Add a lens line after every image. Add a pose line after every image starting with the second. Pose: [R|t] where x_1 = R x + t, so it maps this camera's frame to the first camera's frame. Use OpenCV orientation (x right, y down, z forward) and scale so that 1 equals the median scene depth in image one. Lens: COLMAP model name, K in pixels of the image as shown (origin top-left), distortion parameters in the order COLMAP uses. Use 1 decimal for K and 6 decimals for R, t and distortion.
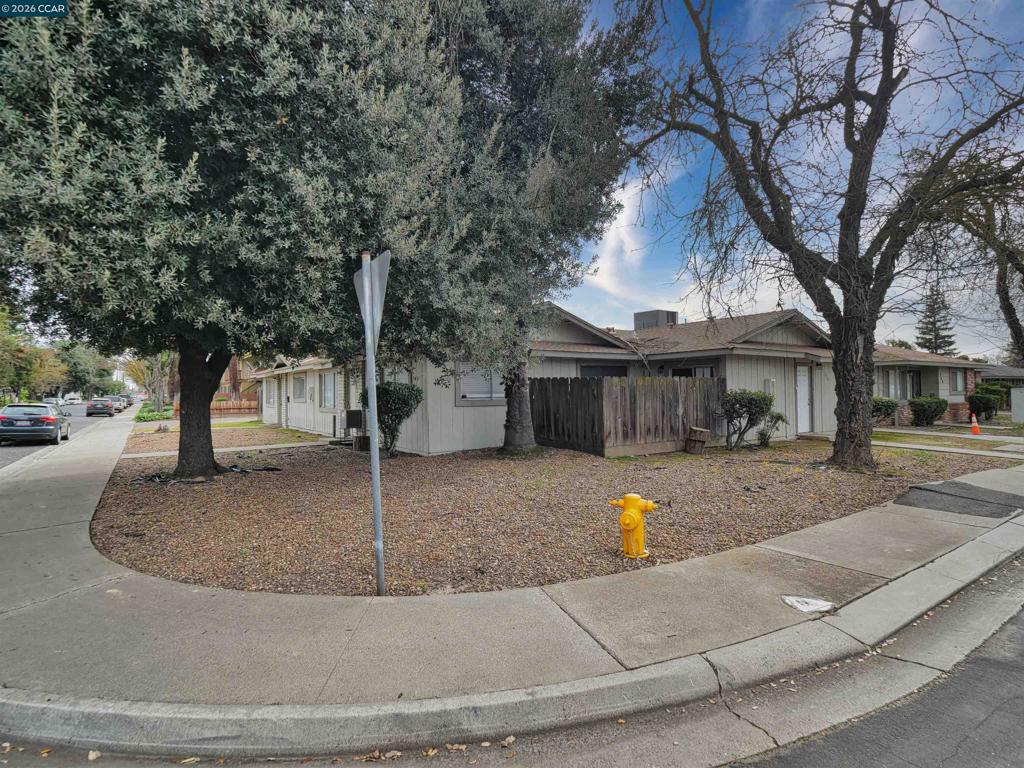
lens RADIAL K [[520.4, 0, 487.1], [0, 520.4, 387.4], [0, 0, 1]] dist [-0.006373, 0.002515]
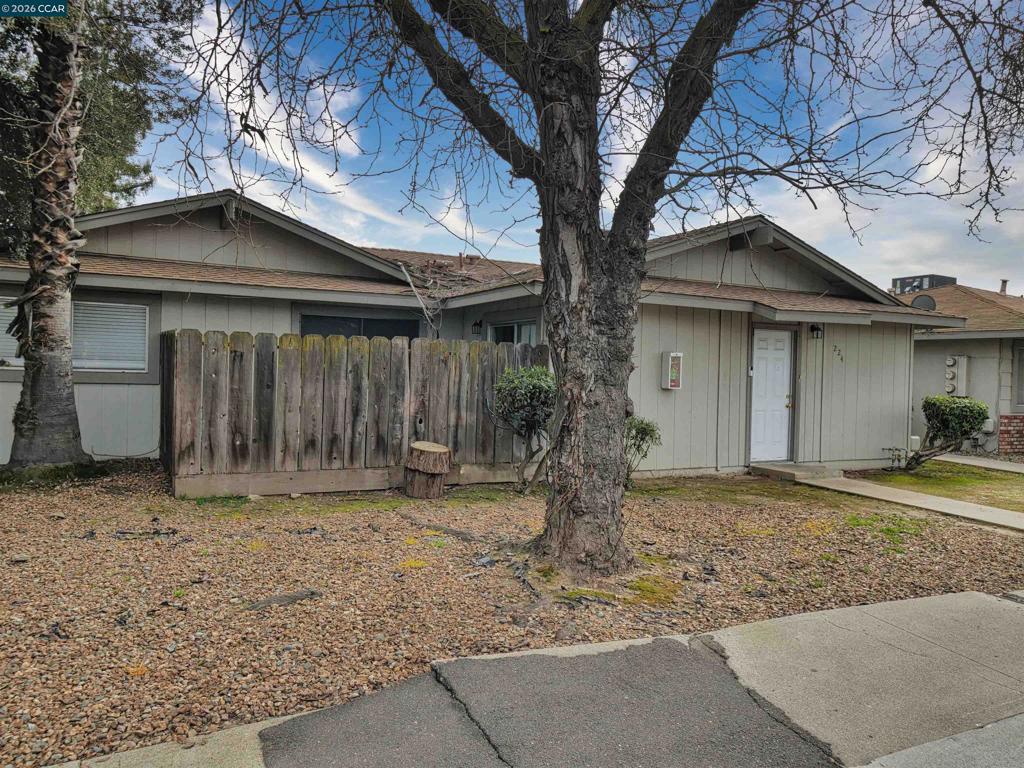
lens RADIAL K [[729.2, 0, 491.7], [0, 729.2, 380.0], [0, 0, 1]] dist [0.005122, 0.000348]
pose [[0.991477, 0.036941, -0.124936, 0.560755], [-0.034302, 0.999142, 0.023206, 0.000825], [0.125686, -0.018723, 0.991893, 0.345210]]
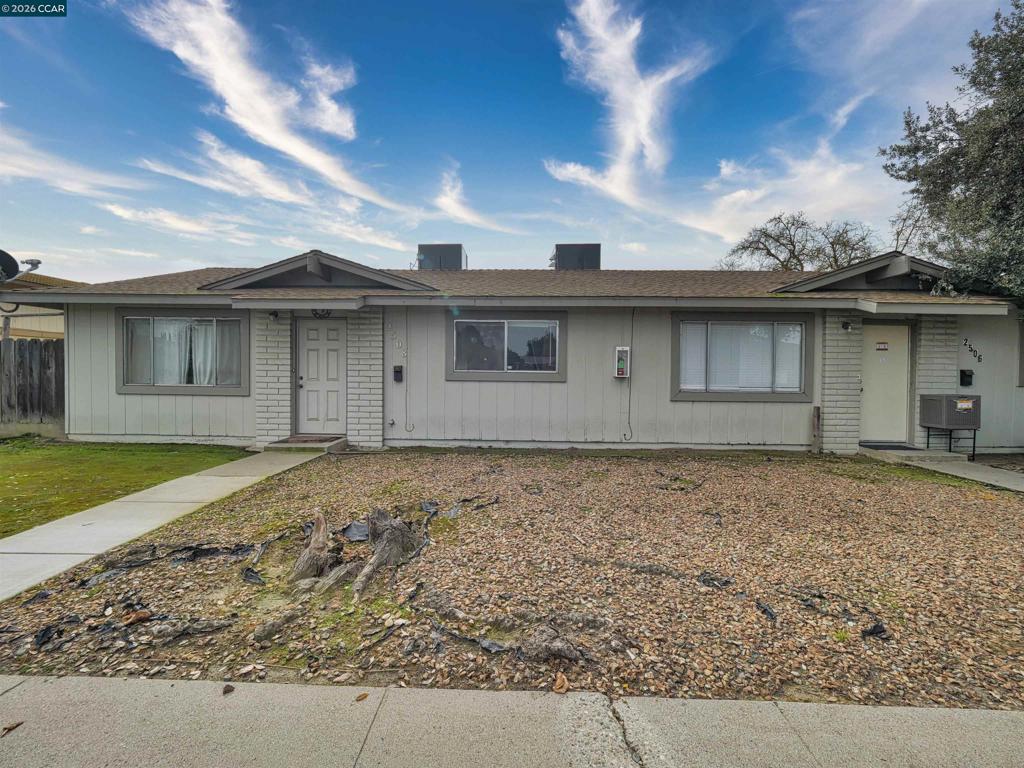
lens RADIAL K [[433.1, 0, 503.9], [0, 433.1, 378.7], [0, 0, 1]] dist [-0.007825, 0.000997]
pose [[0.571082, 0.001003, 0.820893, -1.162604], [-0.023800, 0.999599, 0.015337, 0.038024], [-0.820548, -0.028296, 0.570876, 1.429286]]
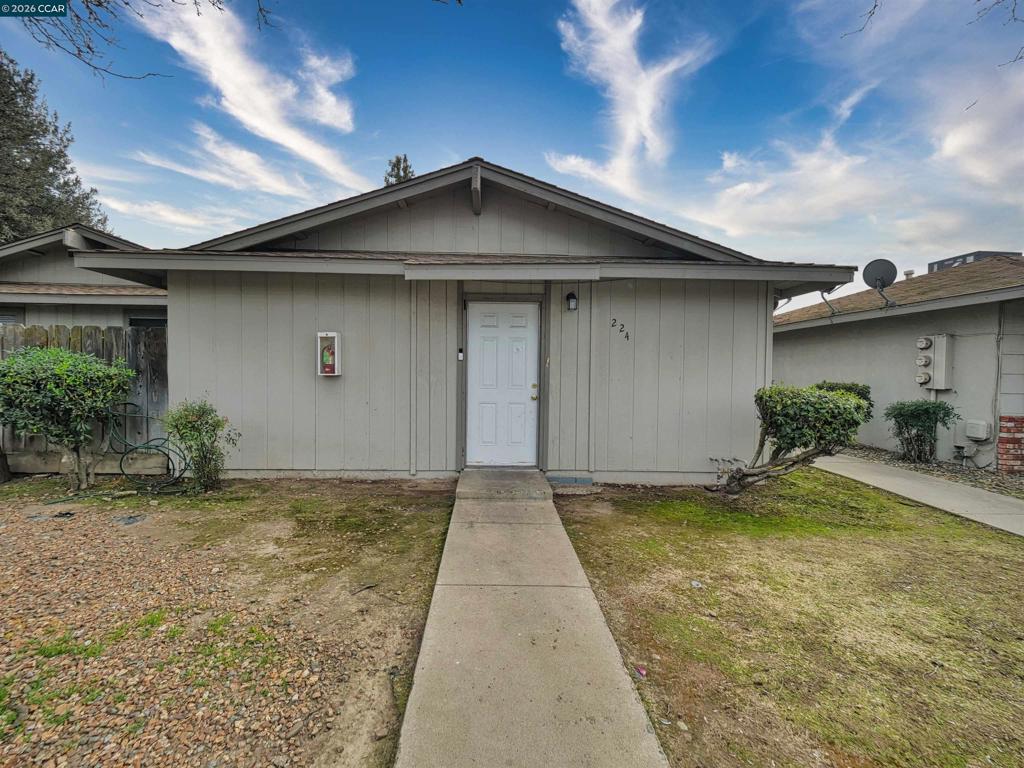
lens RADIAL K [[433.1, 0, 493.6], [0, 433.1, 378.7], [0, 0, 1]] dist [-0.007825, 0.000997]
pose [[0.848634, 0.032428, -0.527986, 1.023069], [-0.017975, 0.999311, 0.032485, 0.009938], [0.528675, -0.018077, 0.848632, 0.937244]]
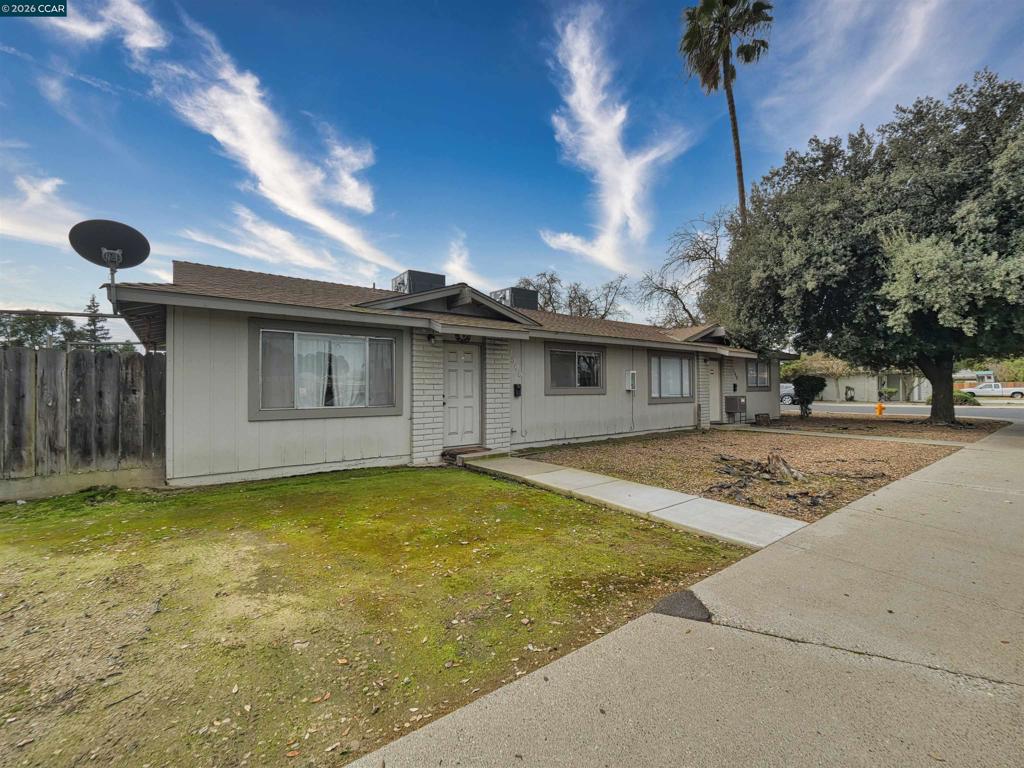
lens RADIAL K [[433.1, 0, 501.1], [0, 433.1, 378.8], [0, 0, 1]] dist [-0.007825, 0.000997]
pose [[-0.049492, 0.030467, 0.998310, -1.513170], [-0.004272, 0.999519, -0.030715, 0.047058], [-0.998765, -0.005785, -0.049338, 1.984449]]
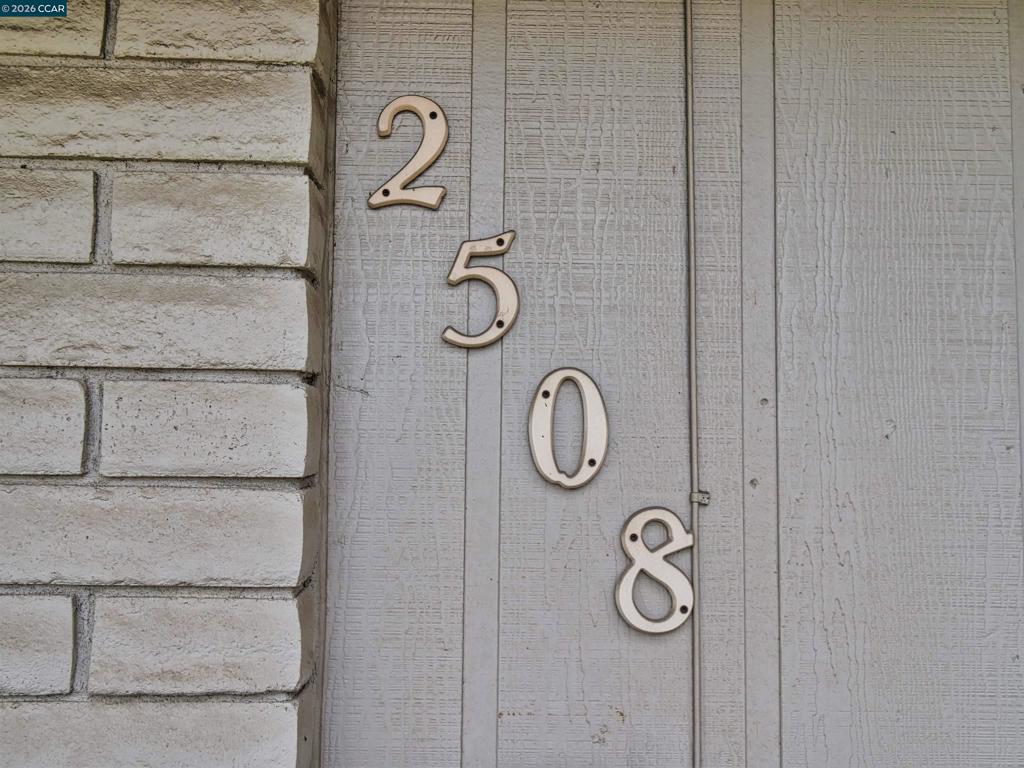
lens RADIAL K [[833.1, 0, 512.4], [0, 833.1, 383.3], [0, 0, 1]] dist [0.009319, -0.014285]
pose [[0.546612, 0.064844, 0.834872, -0.798364], [-0.029105, 0.997866, -0.058448, 0.001532], [-0.836880, 0.007649, 0.547333, 1.879745]]
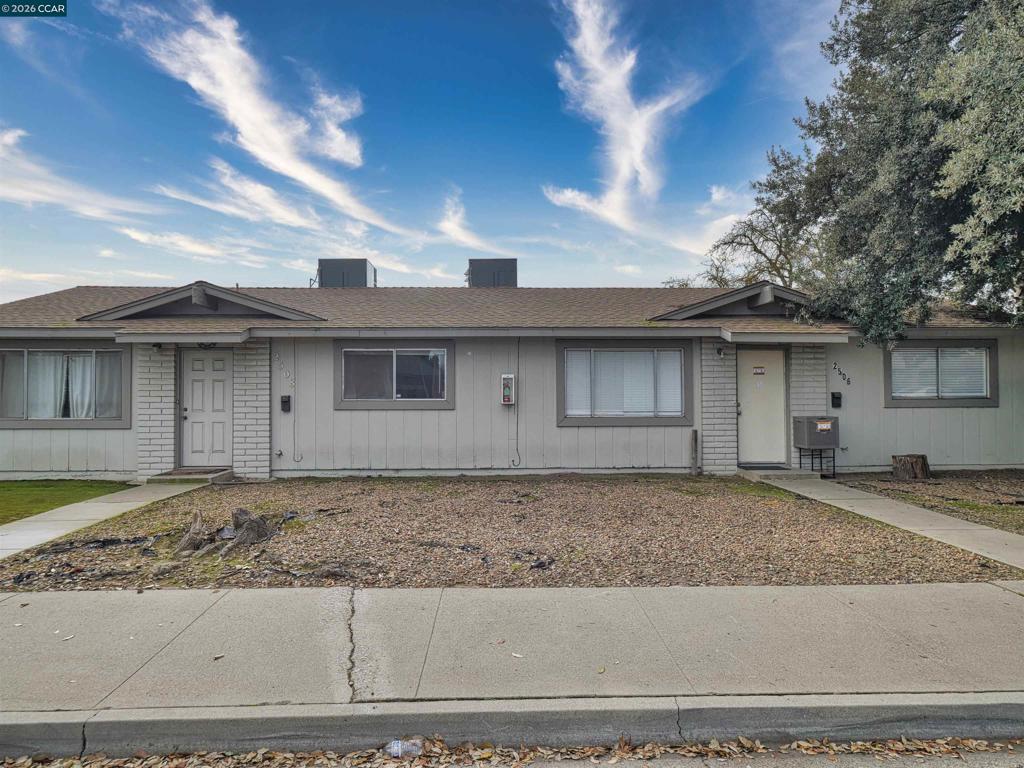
lens RADIAL K [[583.0, 0, 498.4], [0, 583.0, 377.5], [0, 0, 1]] dist [0.003621, -0.003311]
pose [[0.527715, 0.026116, 0.849020, -1.289573], [-0.010257, 0.999650, -0.024374, 0.023411], [-0.849359, 0.004154, 0.527799, 1.206836]]
